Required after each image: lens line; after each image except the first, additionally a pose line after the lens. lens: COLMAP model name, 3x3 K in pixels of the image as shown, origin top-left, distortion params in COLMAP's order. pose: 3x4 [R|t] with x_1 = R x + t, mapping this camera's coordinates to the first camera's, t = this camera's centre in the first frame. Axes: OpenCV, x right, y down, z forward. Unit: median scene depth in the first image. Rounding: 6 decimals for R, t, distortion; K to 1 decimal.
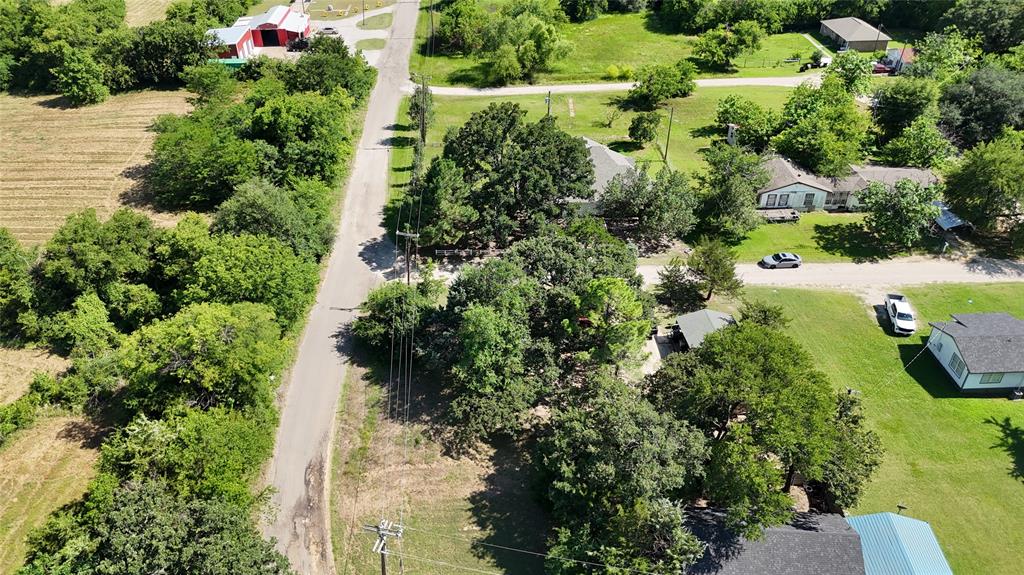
lens RADIAL K [[753.0, 0, 512.0], [0, 753.0, 287.5], [0, 0, 1]] dist [0.075734, -0.080779]
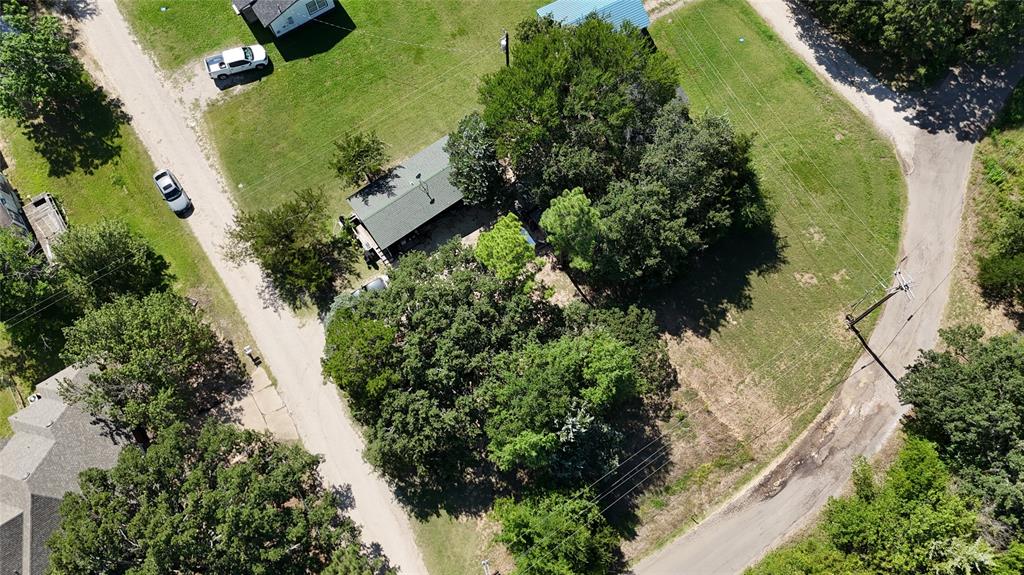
lens RADIAL K [[778.6, 0, 513.7], [0, 778.6, 286.4], [0, 0, 1]] dist [0.088193, -0.101199]
pose [[-0.494334, -0.834928, 0.241929, -0.110211], [0.495751, -0.042169, 0.867440, -0.694487], [-0.714048, 0.548742, 0.434762, 0.569752]]
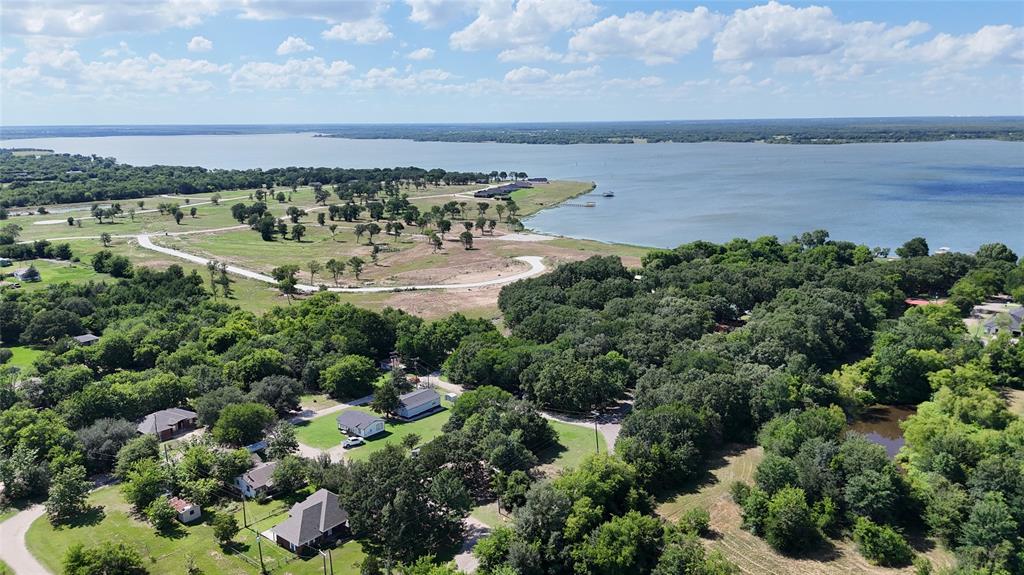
lens RADIAL K [[755.1, 0, 509.9], [0, 755.1, 286.0], [0, 0, 1]] dist [0.088363, -0.097179]
pose [[-0.726556, -0.137880, 0.673131, -1.530417], [0.398763, 0.713190, 0.576497, -1.650472], [-0.559557, 0.687277, -0.463191, 1.665344]]
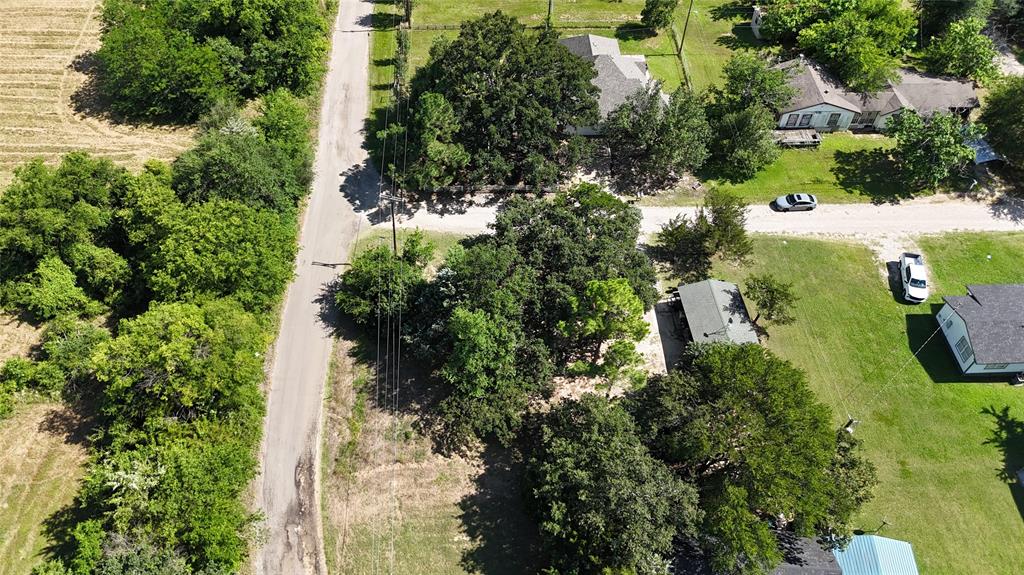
lens RADIAL K [[753.0, 0, 512.0], [0, 753.0, 287.5], [0, 0, 1]] dist [0.075734, -0.080779]
pose [[0.999876, 0.012998, 0.008939, 0.000292], [-0.014992, 0.959237, 0.282204, -0.239405], [-0.004906, -0.282303, 0.959313, 0.096839]]
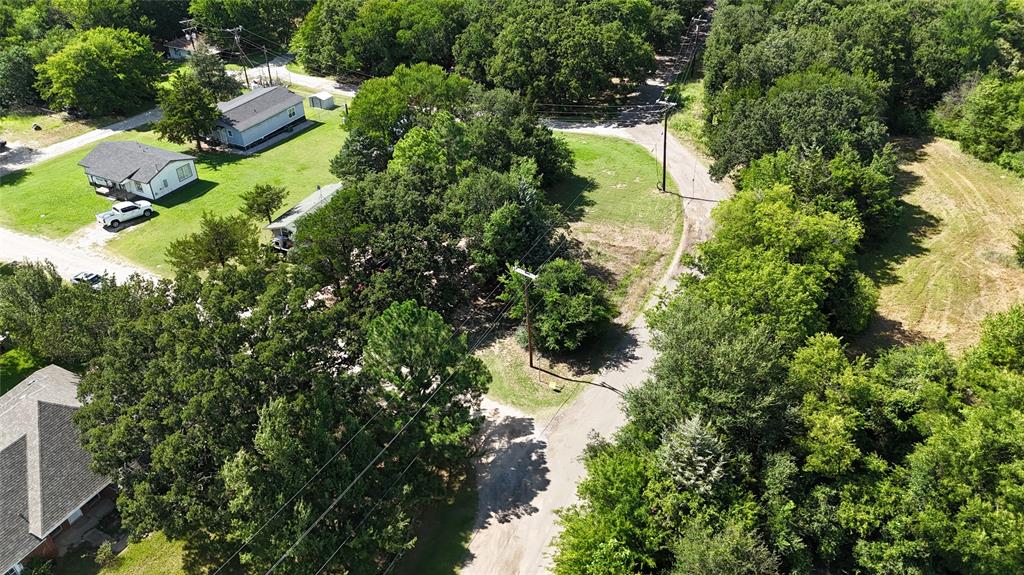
lens RADIAL K [[755.1, 0, 509.9], [0, 755.1, 286.0], [0, 0, 1]] dist [0.088363, -0.097179]
pose [[-0.861986, -0.278240, 0.423748, -0.473732], [0.296635, 0.401003, 0.866720, -0.763846], [-0.411081, 0.872799, -0.263123, 1.285135]]
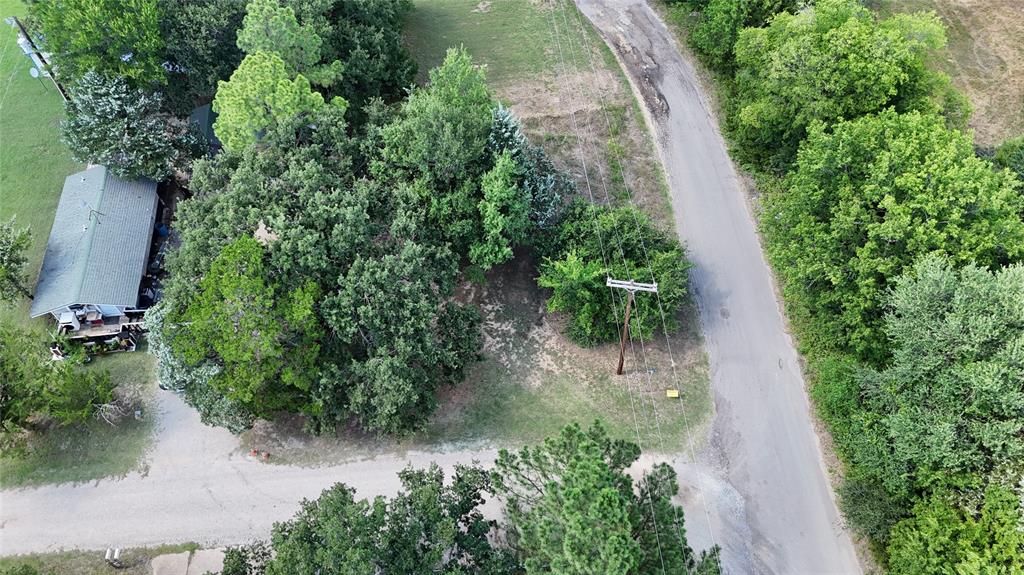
lens RADIAL K [[753.0, 0, 512.0], [0, 753.0, 287.5], [0, 0, 1]] dist [0.075734, -0.080779]
pose [[-0.999684, 0.018448, -0.017059, -0.059348], [-0.017203, -0.007679, 0.999823, -0.570718], [0.018314, 0.999800, 0.007994, 1.052819]]
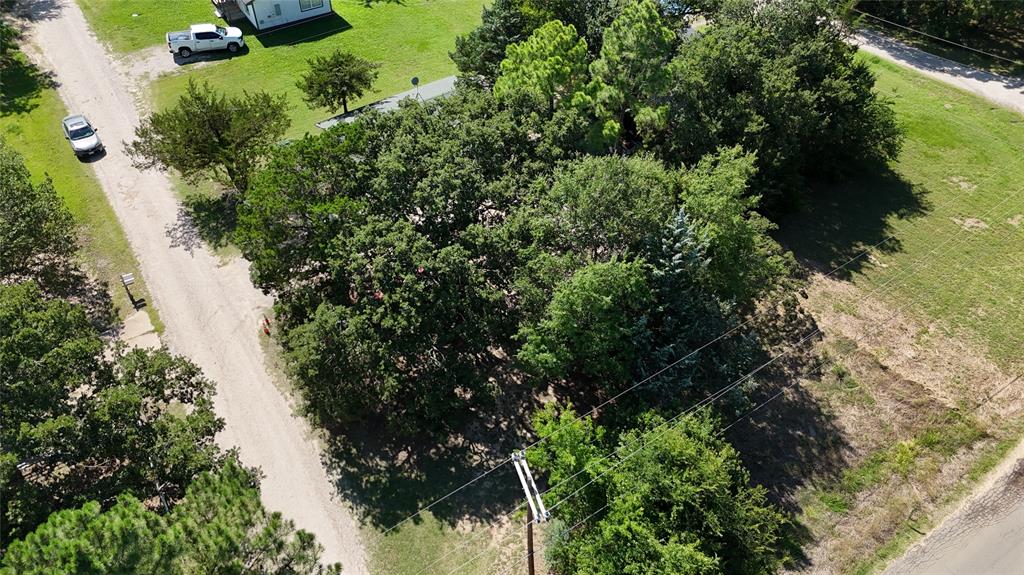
lens RADIAL K [[755.1, 0, 509.9], [0, 755.1, 286.0], [0, 0, 1]] dist [0.088363, -0.097179]
pose [[-0.497179, -0.616905, 0.610116, -0.283096], [0.490507, 0.380188, 0.784130, -0.357187], [-0.715693, 0.689119, 0.113575, 0.970411]]
